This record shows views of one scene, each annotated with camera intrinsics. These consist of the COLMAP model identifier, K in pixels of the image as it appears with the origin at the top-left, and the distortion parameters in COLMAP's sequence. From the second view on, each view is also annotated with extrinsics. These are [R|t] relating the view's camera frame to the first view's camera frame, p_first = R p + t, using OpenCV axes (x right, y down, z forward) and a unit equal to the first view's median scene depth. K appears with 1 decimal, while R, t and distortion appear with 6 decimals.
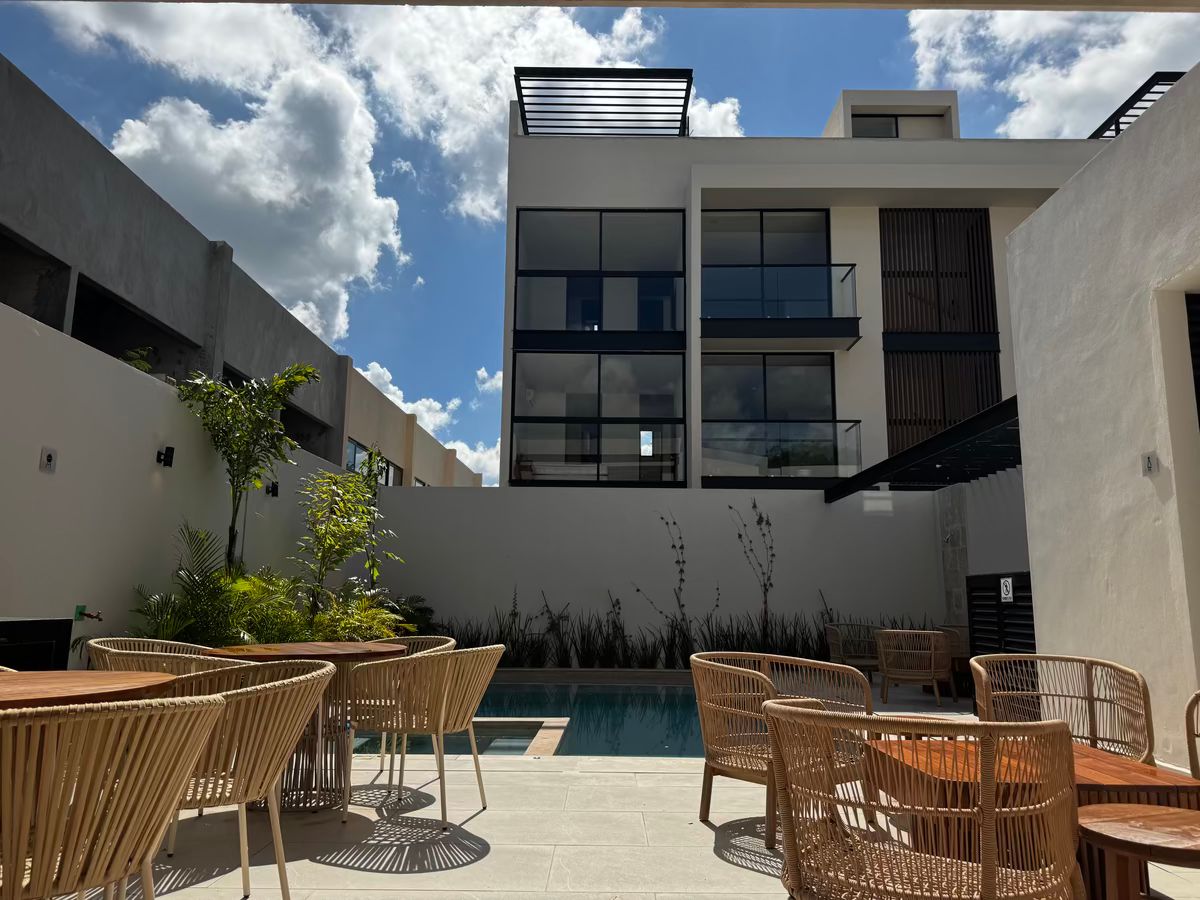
lens RADIAL K [[837.8, 0, 597.6], [0, 837.8, 451.5], [0, 0, 1]] dist [0.028156, -0.006565]
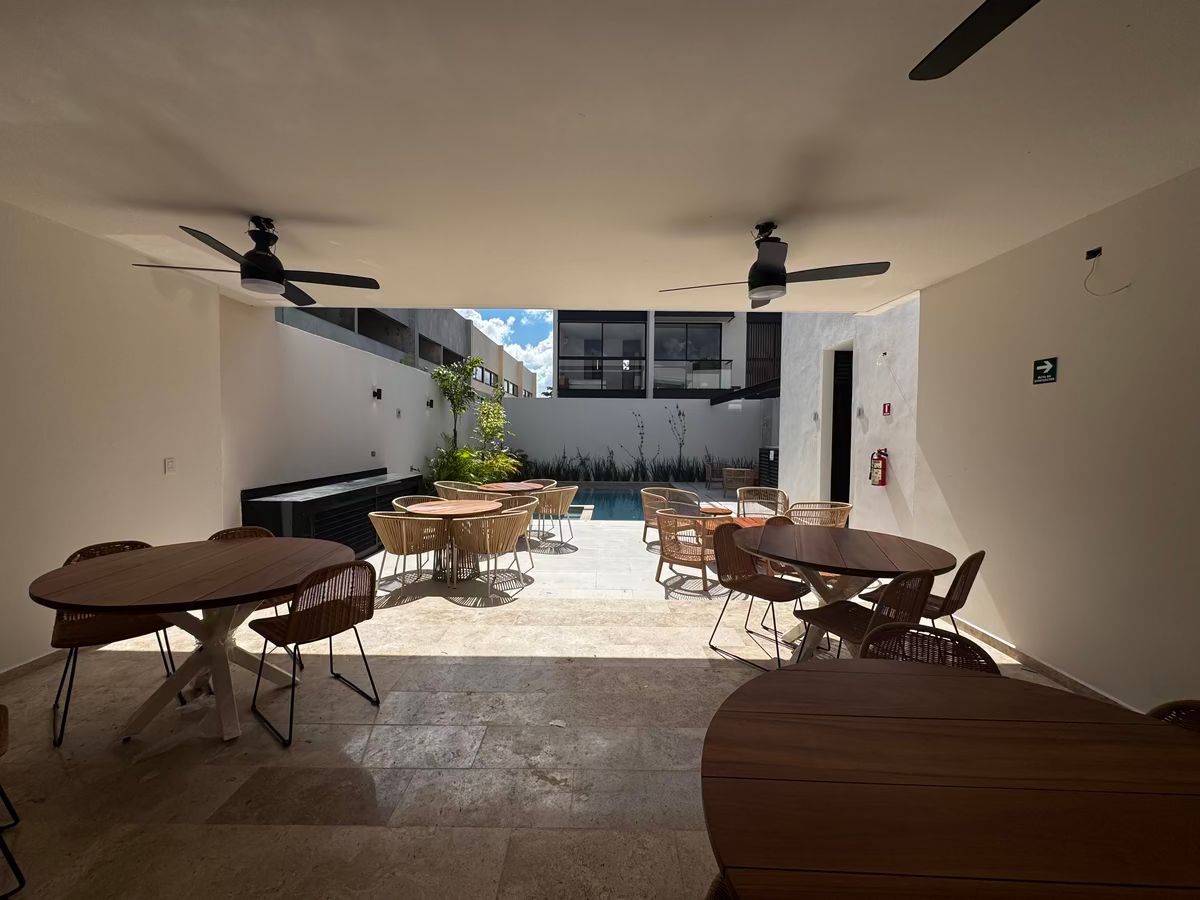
lens RADIAL K [[477.8, 0, 601.6], [0, 477.8, 449.7], [0, 0, 1]] dist [-0.000303, 0.000039]
pose [[0.999940, -0.000586, 0.010957, -0.019799], [-0.001675, 0.978713, 0.205225, -0.093007], [-0.010844, -0.205231, 0.978654, -0.241734]]
